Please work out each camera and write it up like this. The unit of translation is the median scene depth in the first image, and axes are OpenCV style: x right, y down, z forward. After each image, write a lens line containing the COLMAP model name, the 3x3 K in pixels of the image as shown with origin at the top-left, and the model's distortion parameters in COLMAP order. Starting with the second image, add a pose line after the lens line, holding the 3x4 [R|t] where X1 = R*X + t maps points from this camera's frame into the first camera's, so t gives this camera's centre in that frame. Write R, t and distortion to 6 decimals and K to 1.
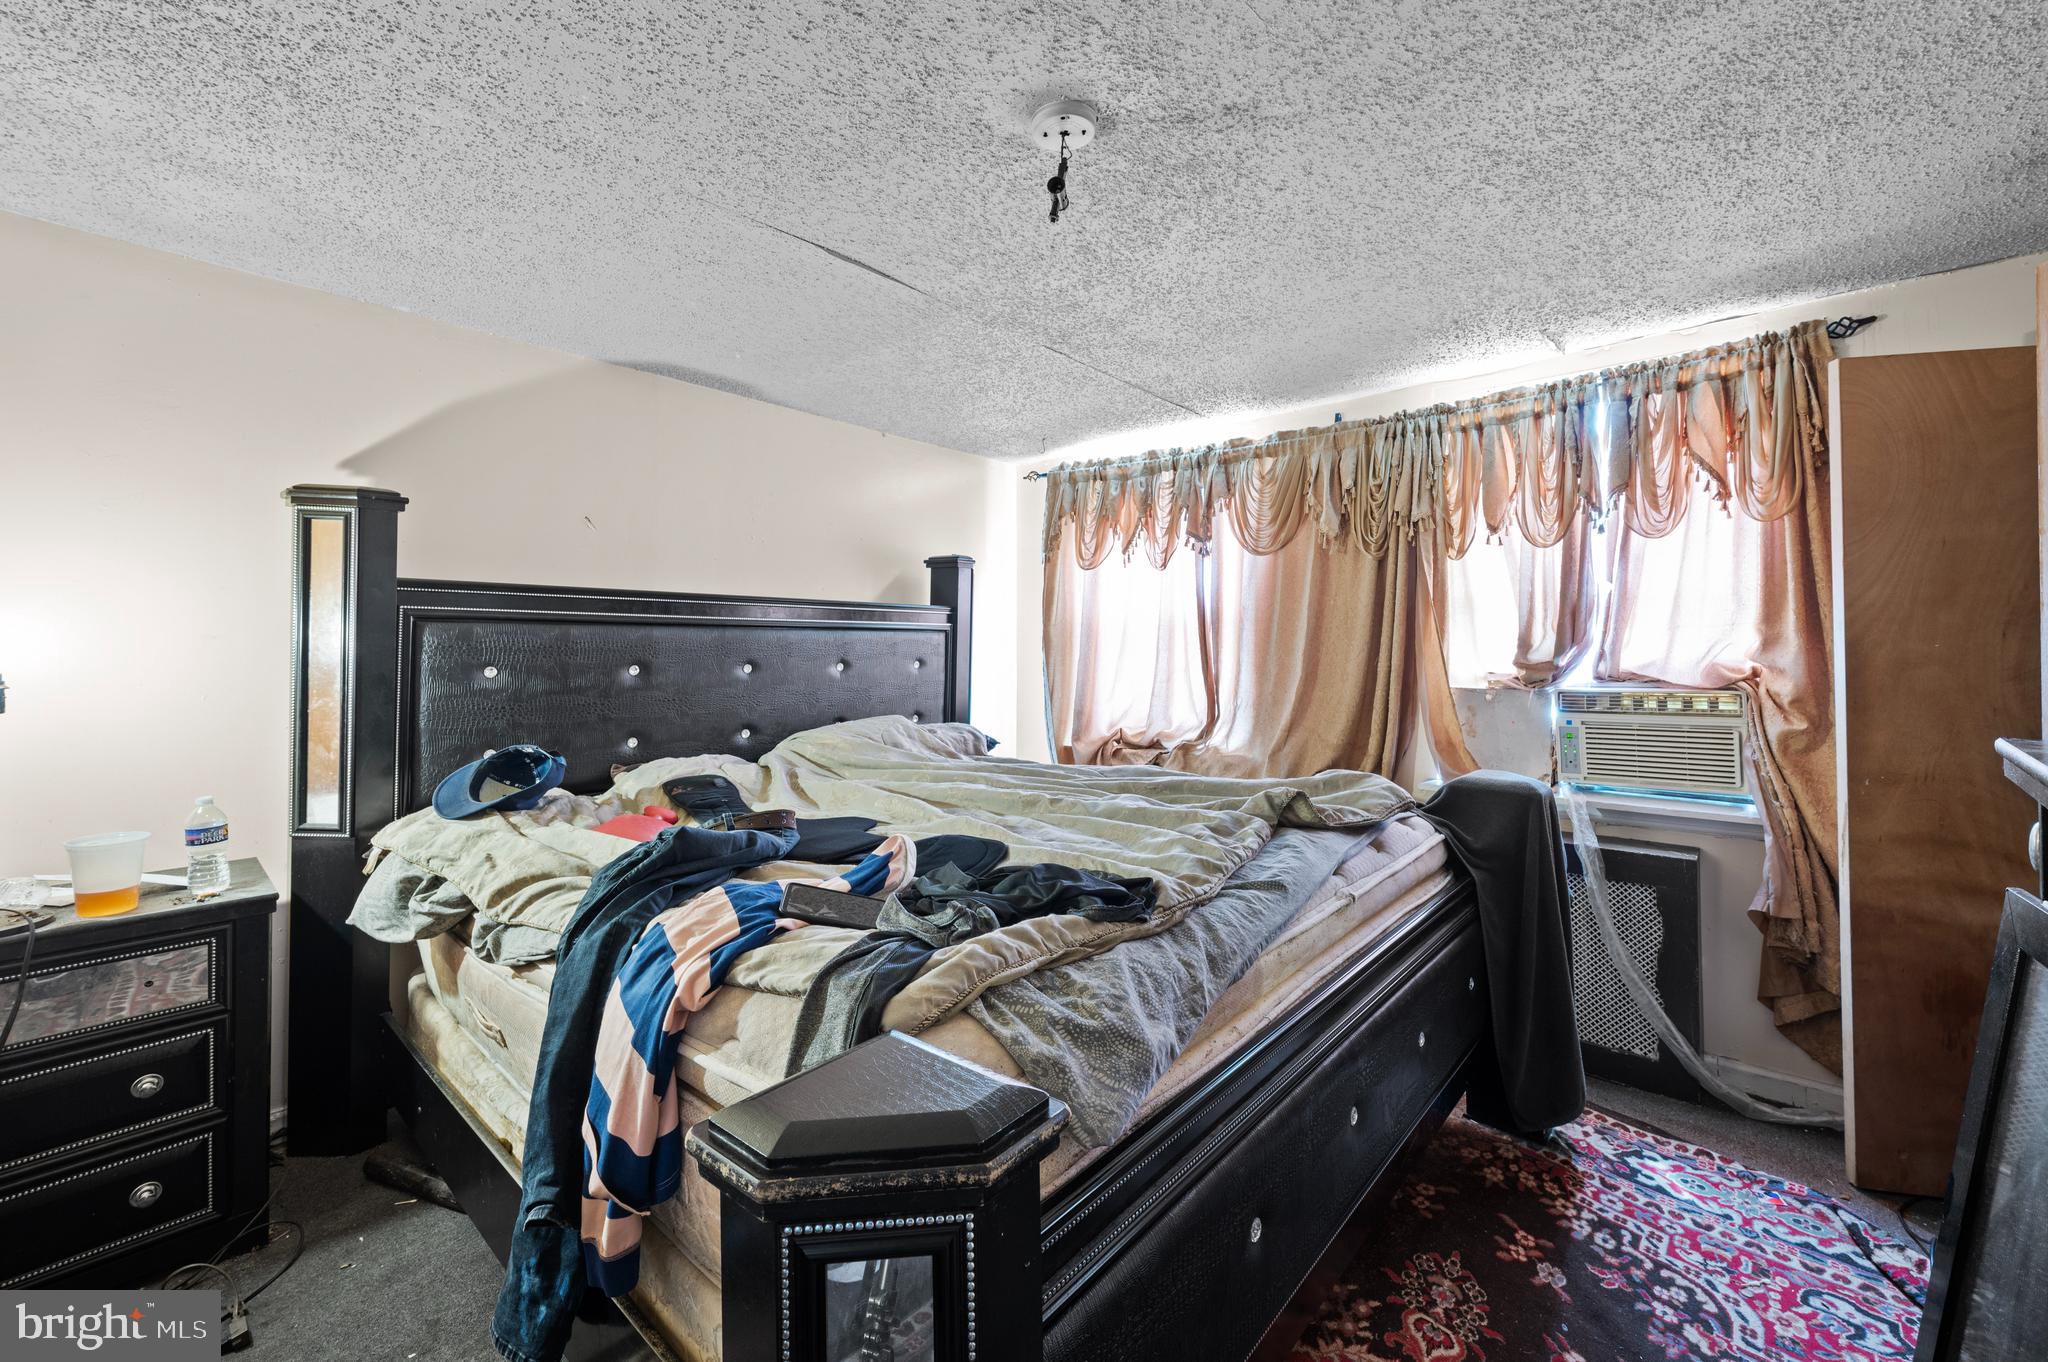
lens RADIAL K [[815.9, 0, 1035.9], [0, 815.9, 643.8], [0, 0, 1]] dist [-0.004244, 0.000365]
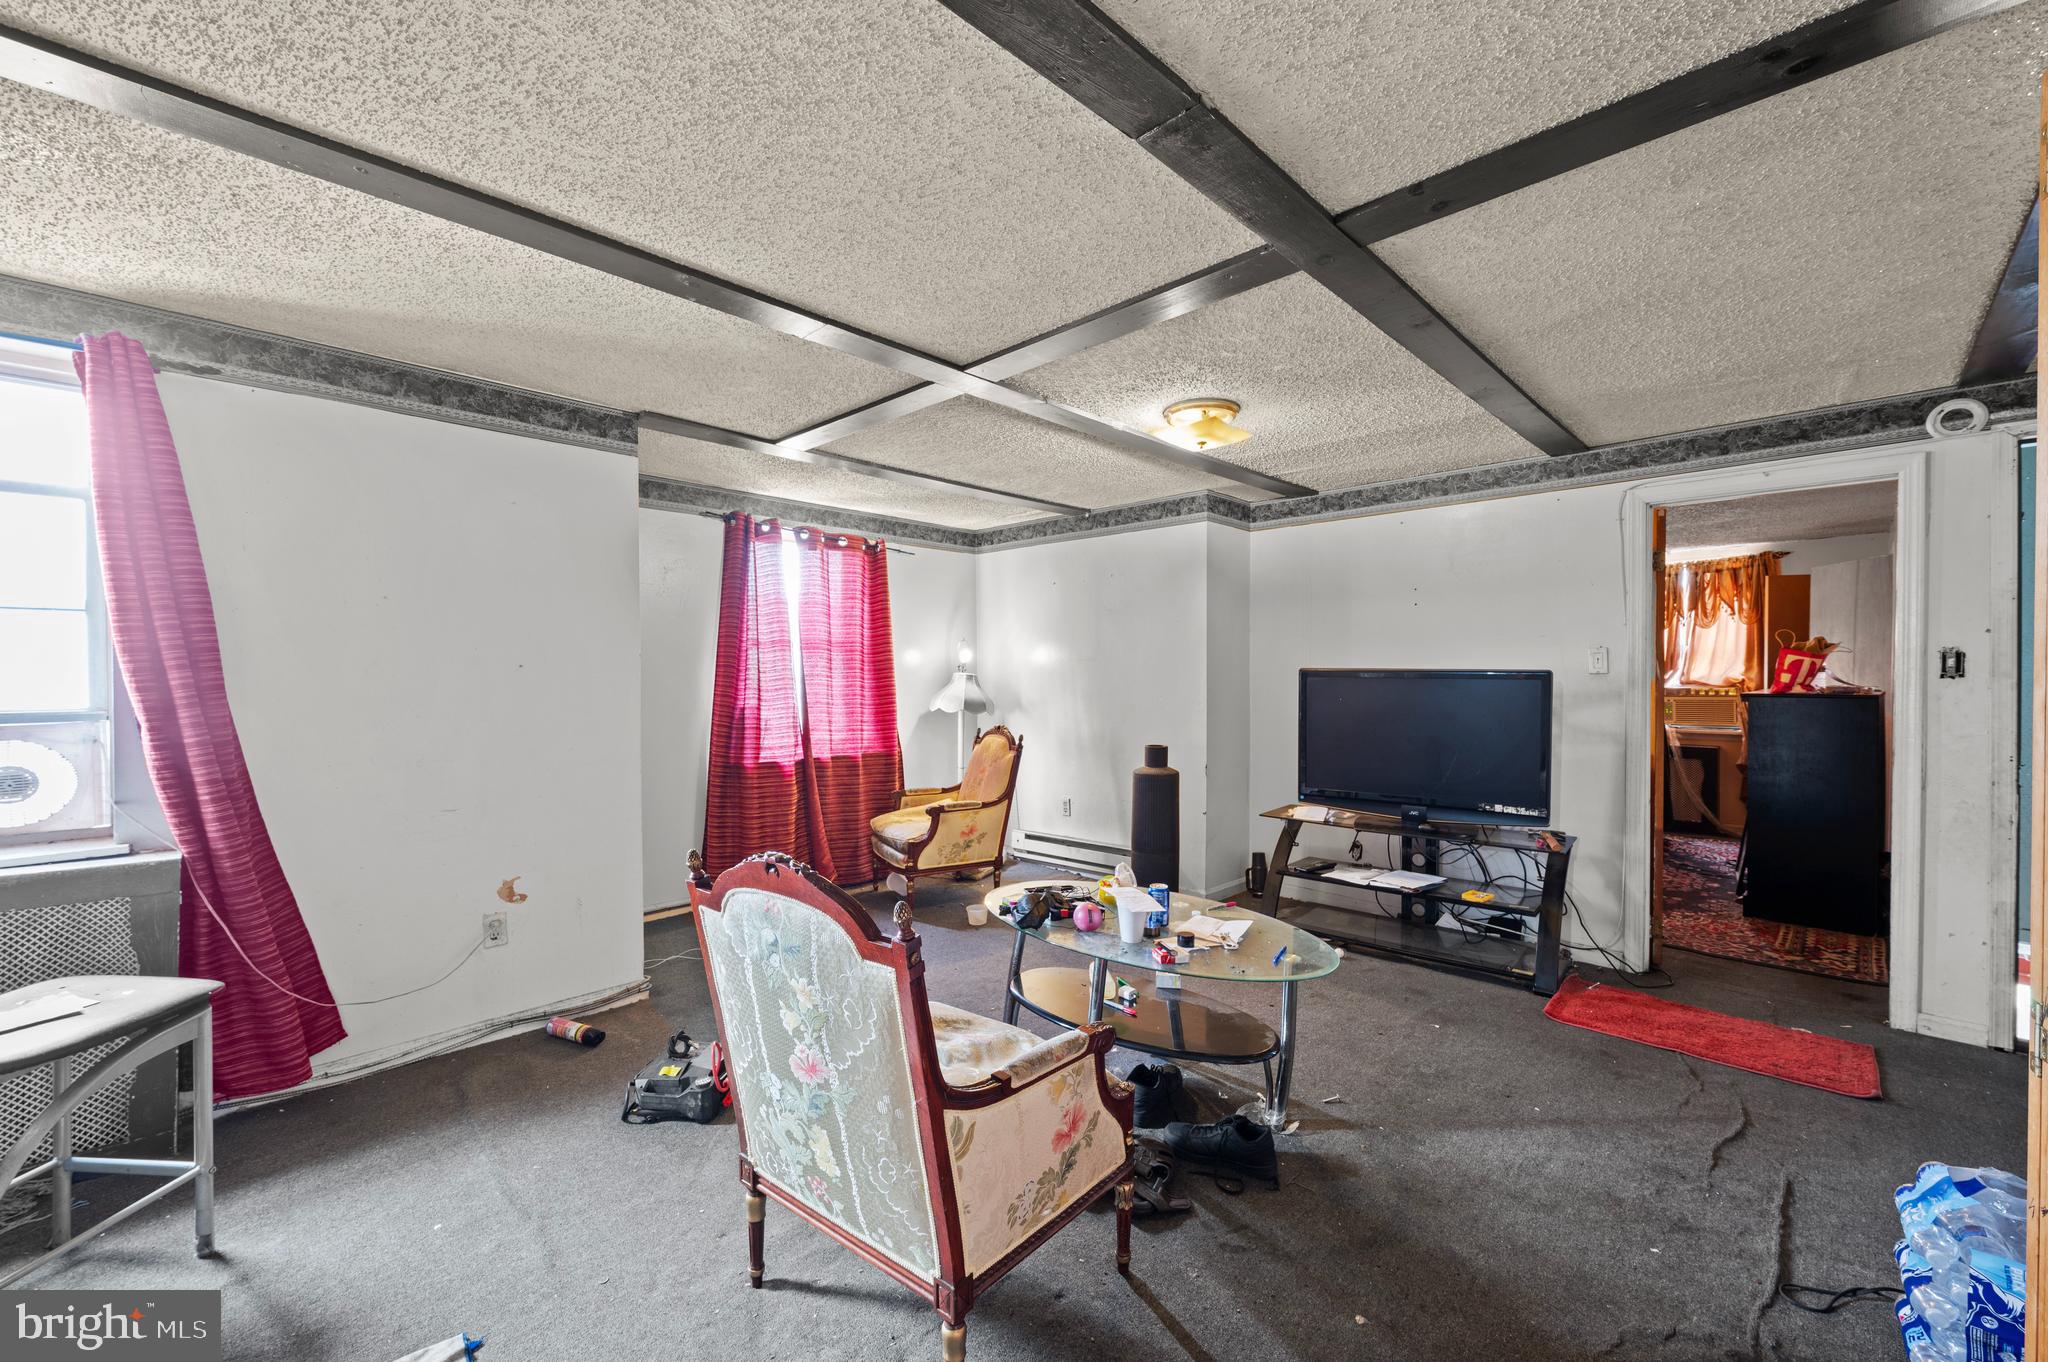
lens RADIAL K [[815.9, 0, 1025.0], [0, 815.9, 689.6], [0, 0, 1]] dist [-0.004244, 0.000365]
pose [[0.997541, 0.005430, -0.069881, -1.258720], [-0.003378, 0.999560, 0.029453, -0.004613], [0.070011, -0.029144, 0.997120, -1.795783]]
